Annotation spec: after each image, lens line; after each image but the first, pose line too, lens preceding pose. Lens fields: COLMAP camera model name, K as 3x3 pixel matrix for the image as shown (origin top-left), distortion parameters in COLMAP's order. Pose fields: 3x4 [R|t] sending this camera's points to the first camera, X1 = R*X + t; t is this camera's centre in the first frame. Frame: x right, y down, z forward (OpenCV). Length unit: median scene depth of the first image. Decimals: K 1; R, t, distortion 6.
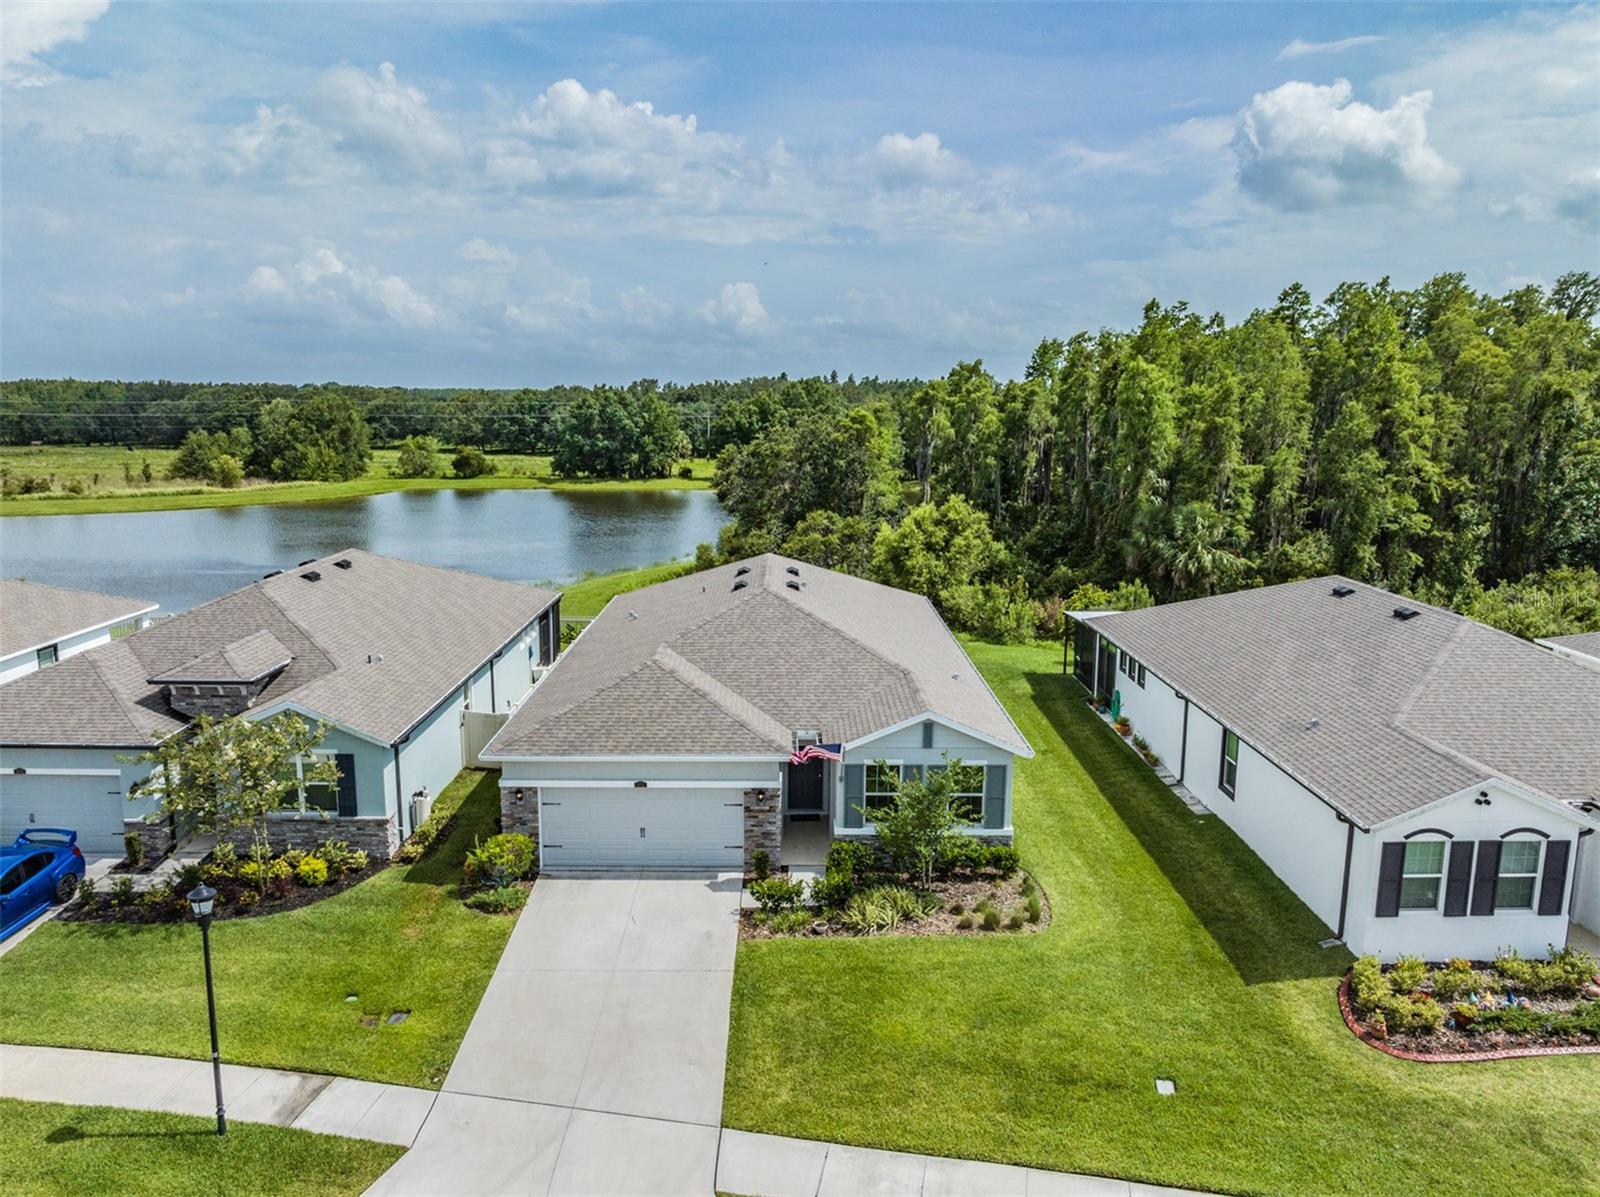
lens RADIAL K [[1294.1, 0, 842.1], [0, 1294.1, 601.2], [0, 0, 1]] dist [-0.044646, -0.002746]
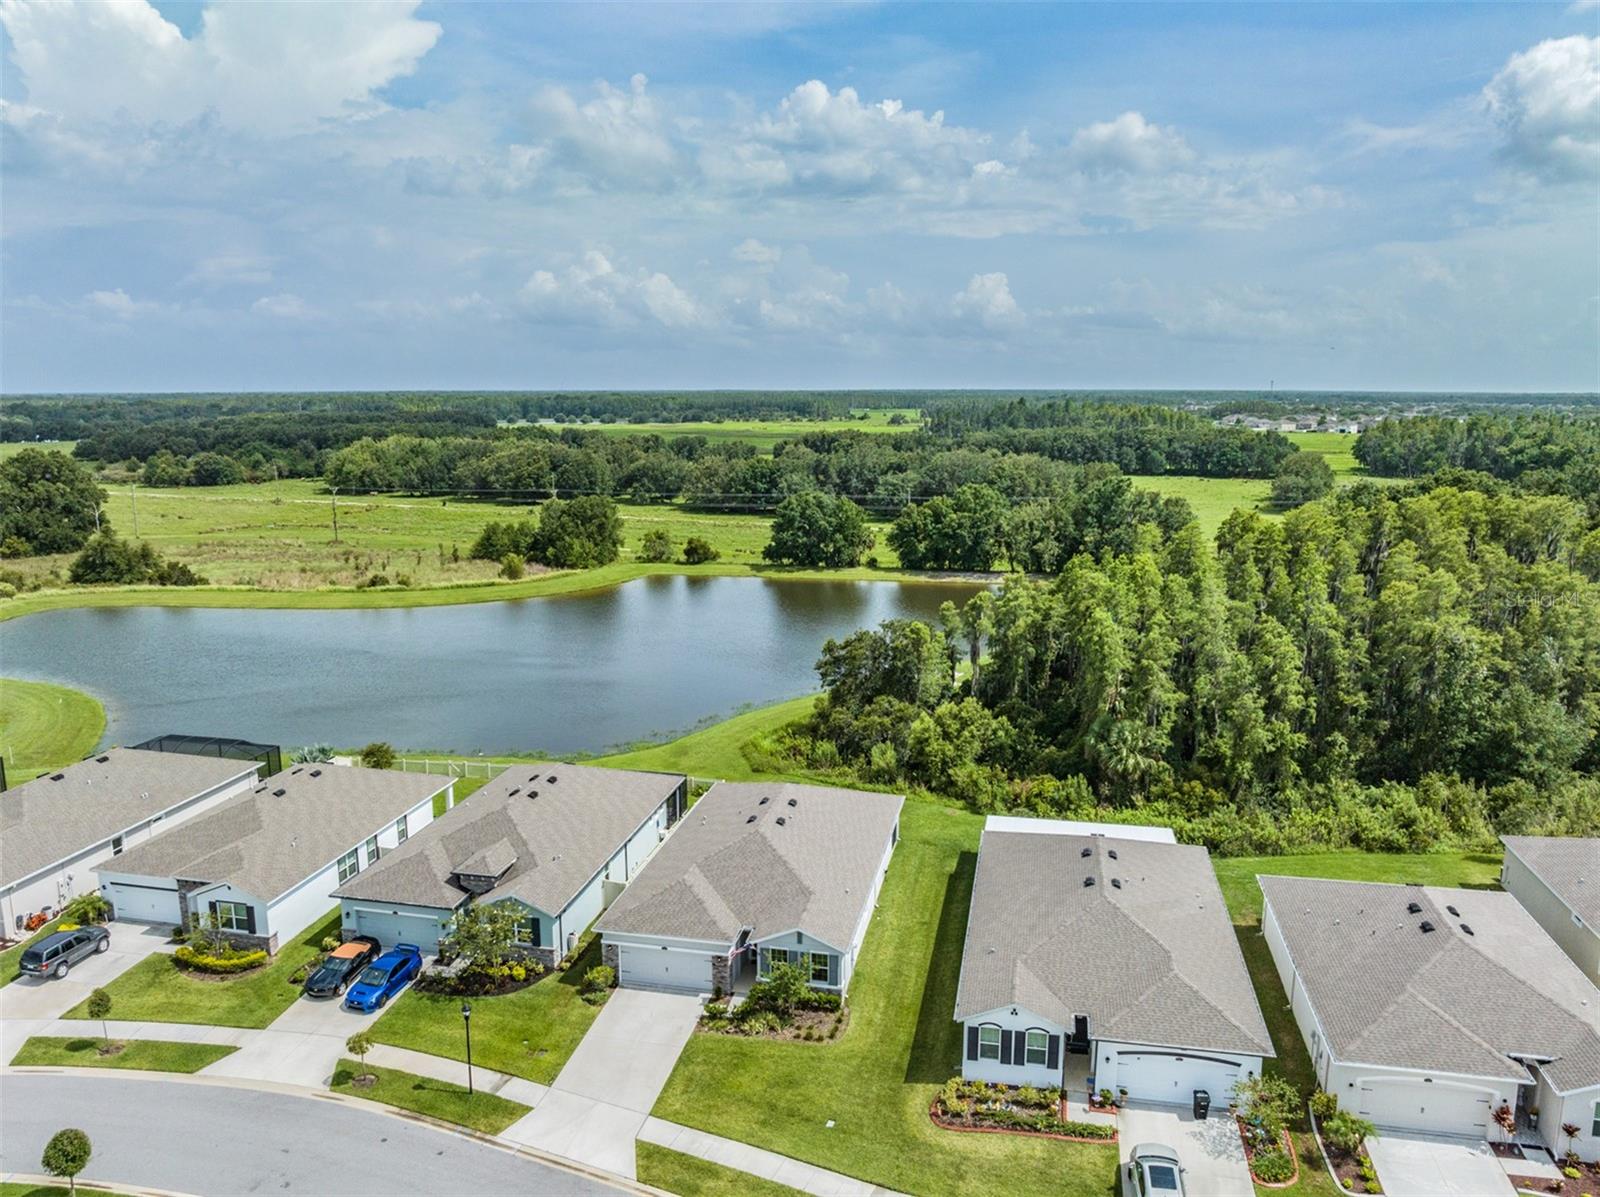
lens RADIAL K [[1333.3, 0, 800.0], [0, 1333.3, 598.5], [0, 0, 1]] dist [-0.002257, -0.226703]
pose [[0.969480, 0.037757, -0.242244, 0.553526], [-0.031134, 0.999031, 0.031110, -0.494912], [0.243184, -0.022618, 0.969716, -1.020454]]
